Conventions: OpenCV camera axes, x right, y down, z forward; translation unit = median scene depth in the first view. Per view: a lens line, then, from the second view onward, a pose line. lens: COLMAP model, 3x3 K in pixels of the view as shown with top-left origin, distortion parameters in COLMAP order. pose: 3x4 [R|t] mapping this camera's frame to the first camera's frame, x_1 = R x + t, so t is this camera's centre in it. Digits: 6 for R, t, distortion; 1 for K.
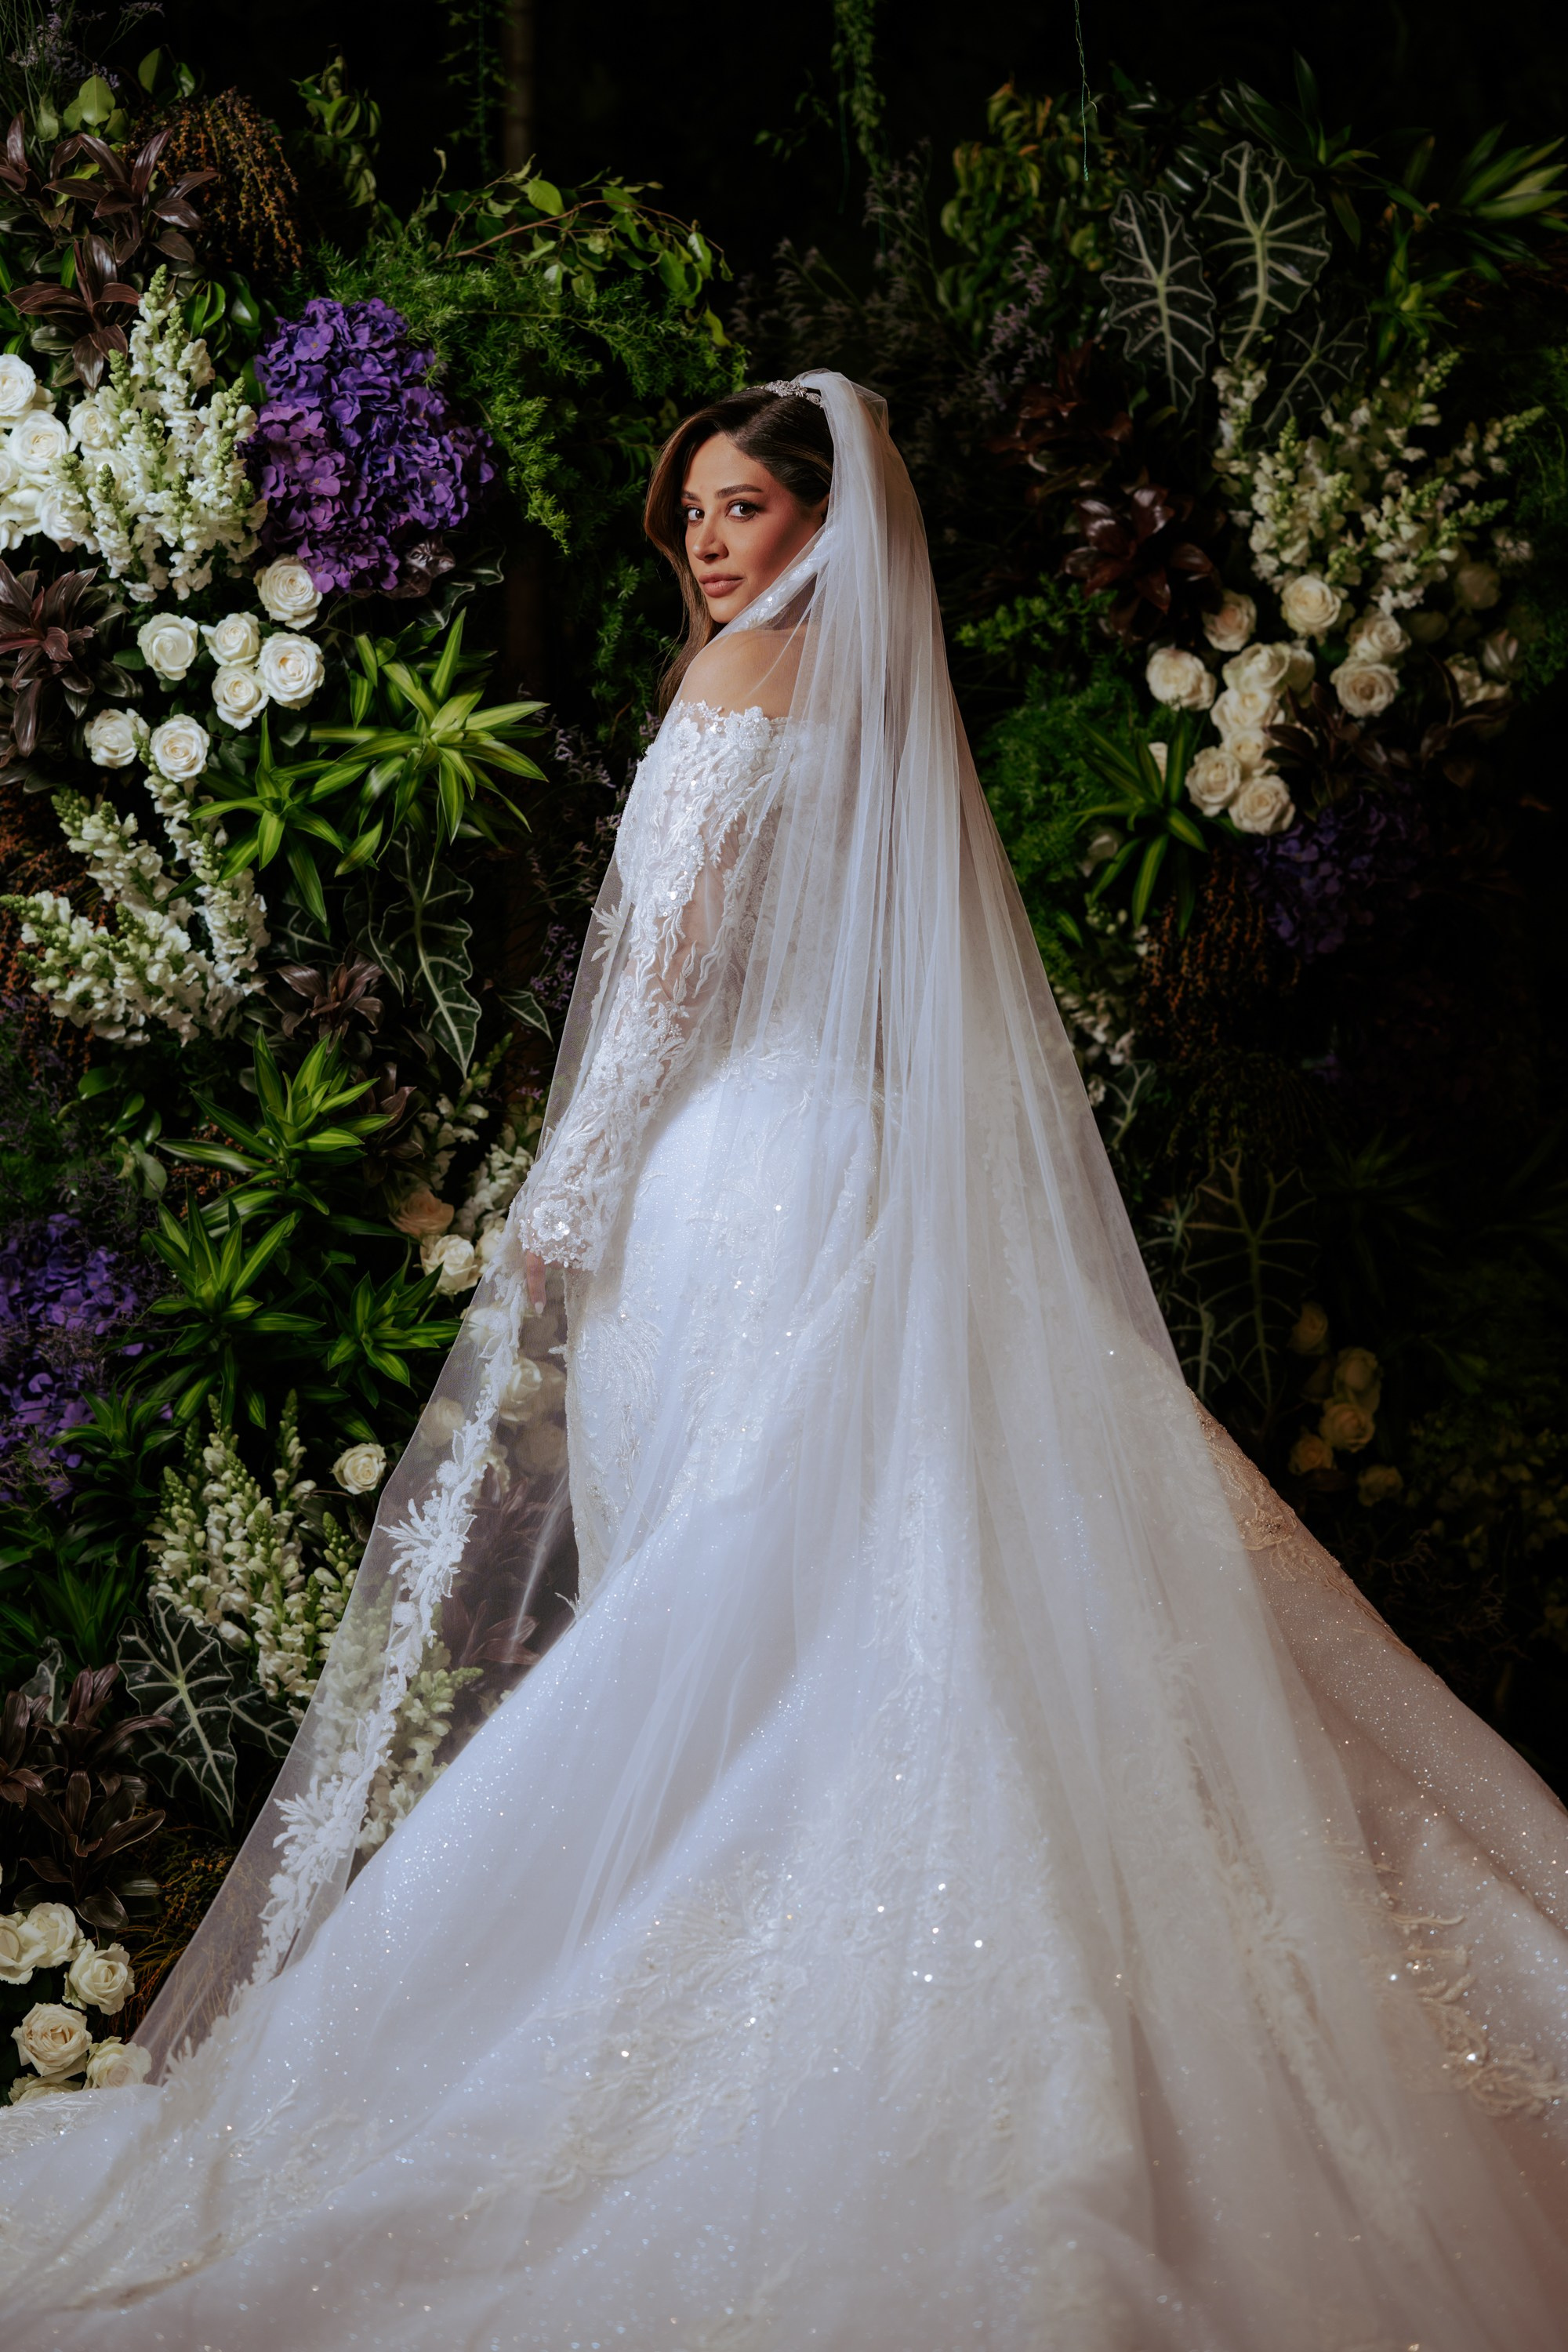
lens RADIAL K [[5269.8, 0, 793.1], [0, 5269.8, 1151.1], [0, 0, 1]] dist [0.072096, 0.000000]
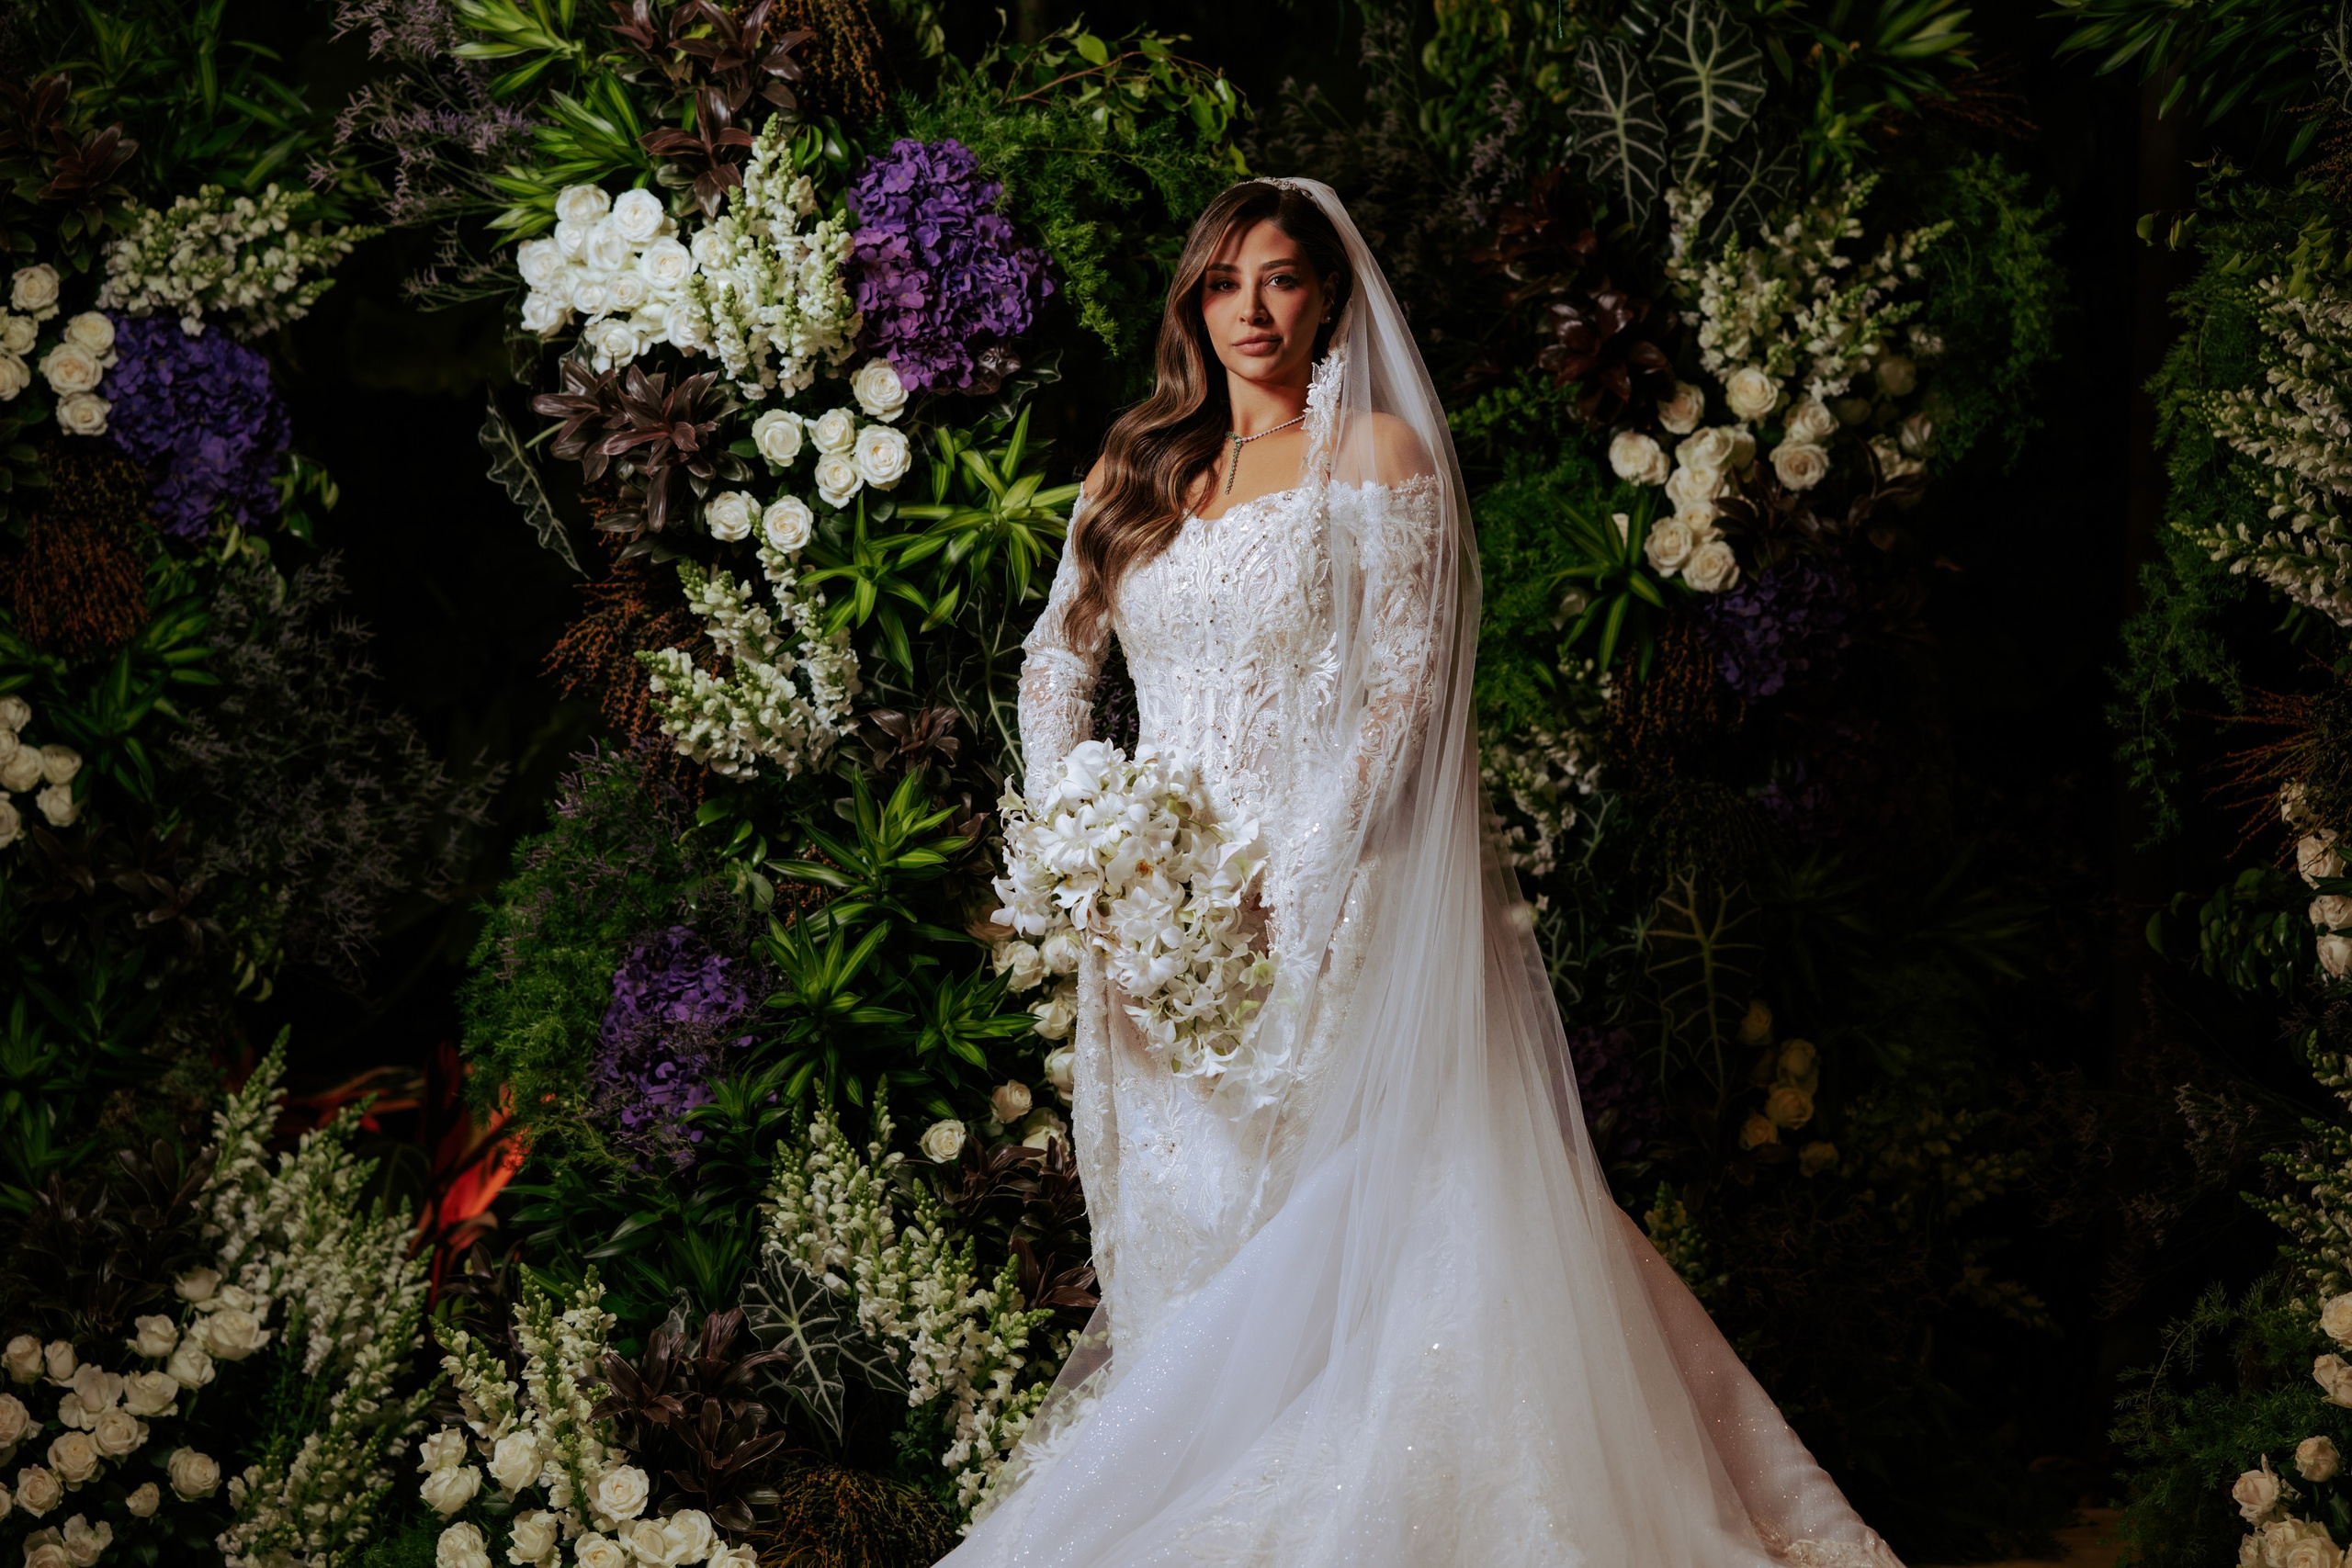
lens RADIAL K [[5269.3, 0, 1169.9], [0, 5269.3, 798.2], [0, 0, 1]] dist [0.072096, 0.000000]
pose [[0.999974, -0.005577, -0.004579, -0.025820], [0.005474, 0.999739, -0.022163, 0.010329], [0.004701, 0.022137, 0.999744, -0.160261]]
